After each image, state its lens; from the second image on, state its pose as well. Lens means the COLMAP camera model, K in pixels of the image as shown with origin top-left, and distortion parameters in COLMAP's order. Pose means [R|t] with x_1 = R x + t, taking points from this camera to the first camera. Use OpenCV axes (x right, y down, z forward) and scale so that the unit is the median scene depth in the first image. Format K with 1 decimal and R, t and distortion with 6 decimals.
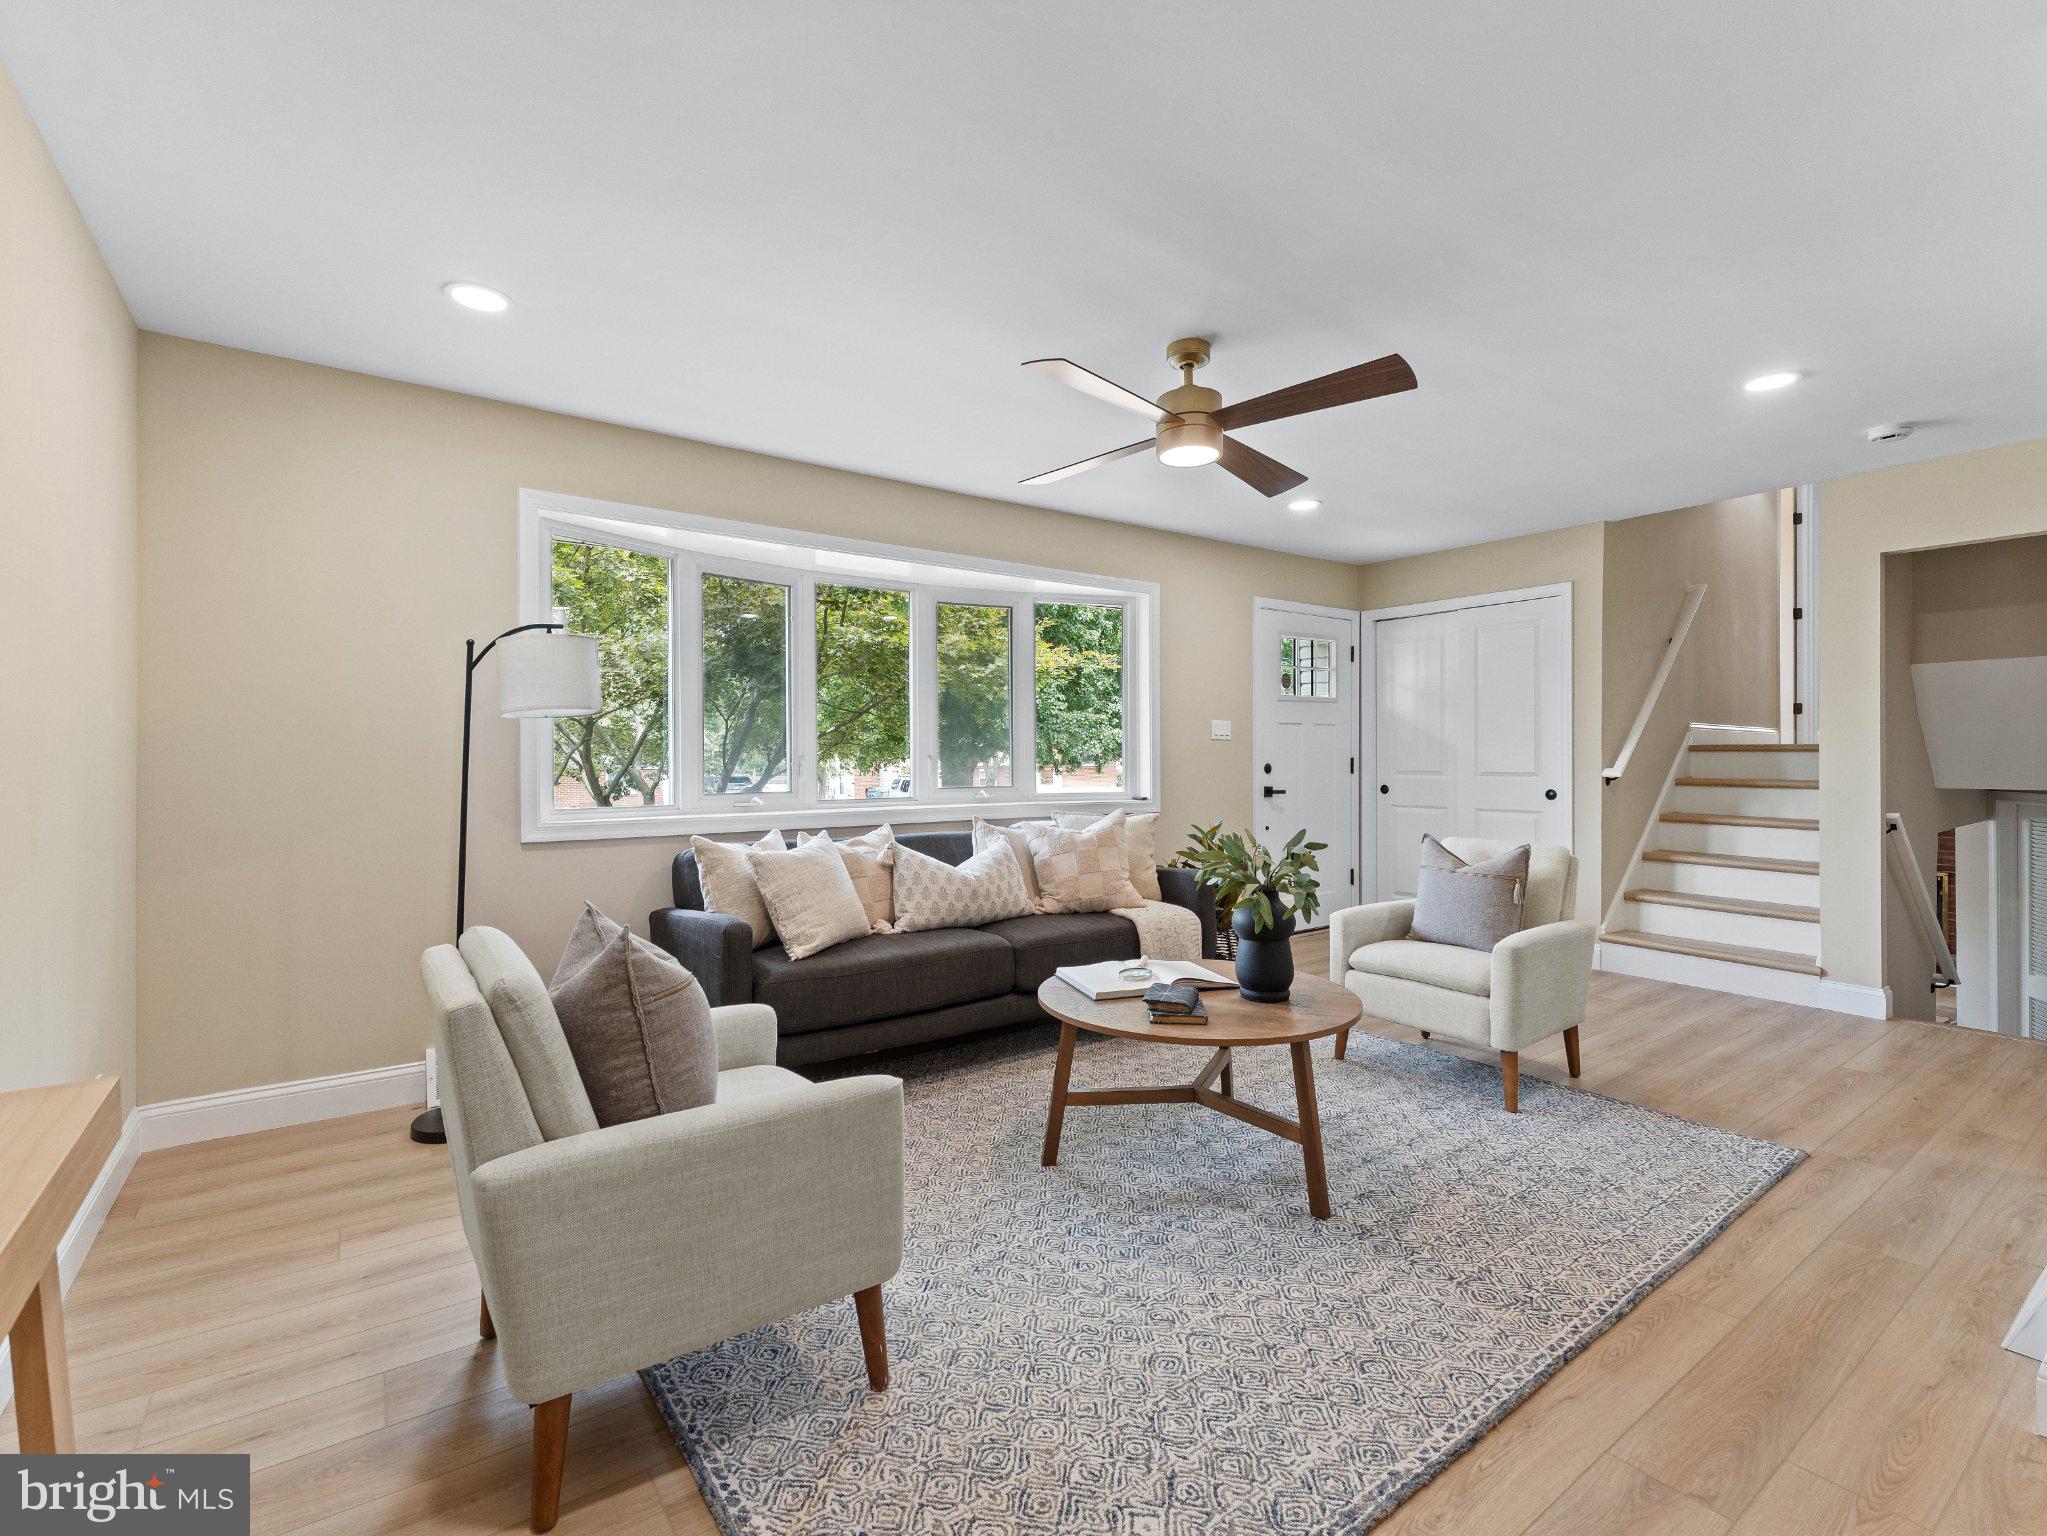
lens RADIAL K [[914.8, 0, 1022.2], [0, 914.8, 761.1], [0, 0, 1]] dist [0.001358, 0.000299]
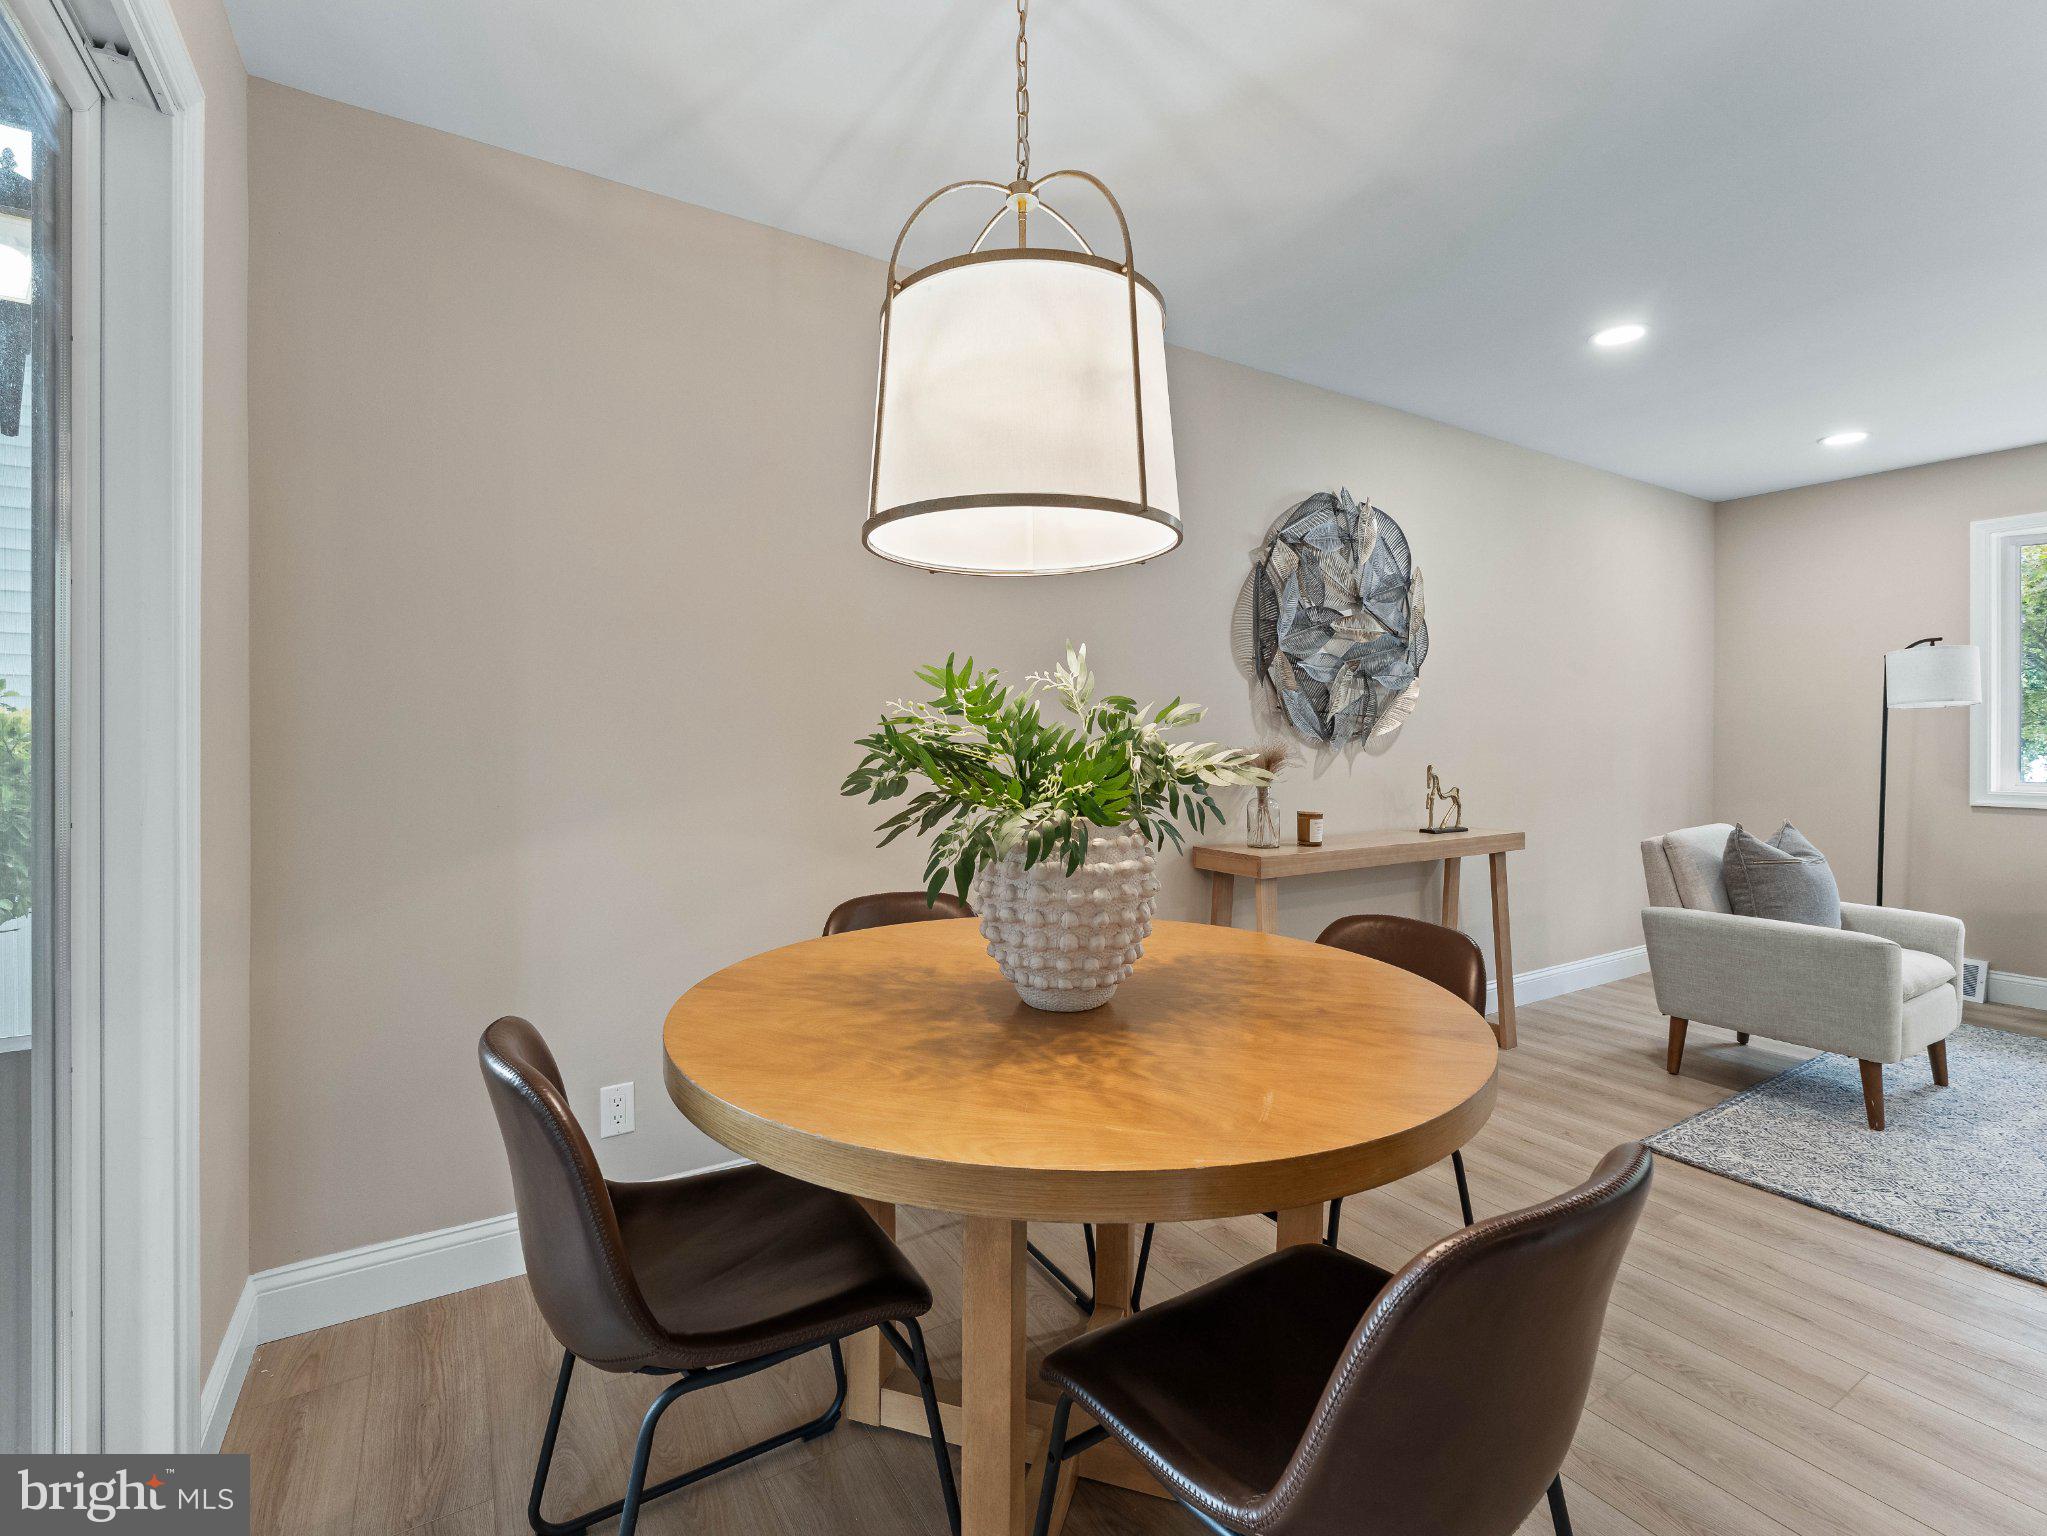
lens RADIAL K [[935.0, 0, 1022.5], [0, 935.0, 753.8], [0, 0, 1]] dist [0.002084, -0.000680]
pose [[-0.087120, 0.006288, -0.996178, 1.507342], [0.003885, 0.999975, 0.005973, 0.009898], [0.996190, -0.003349, -0.087142, -0.323729]]
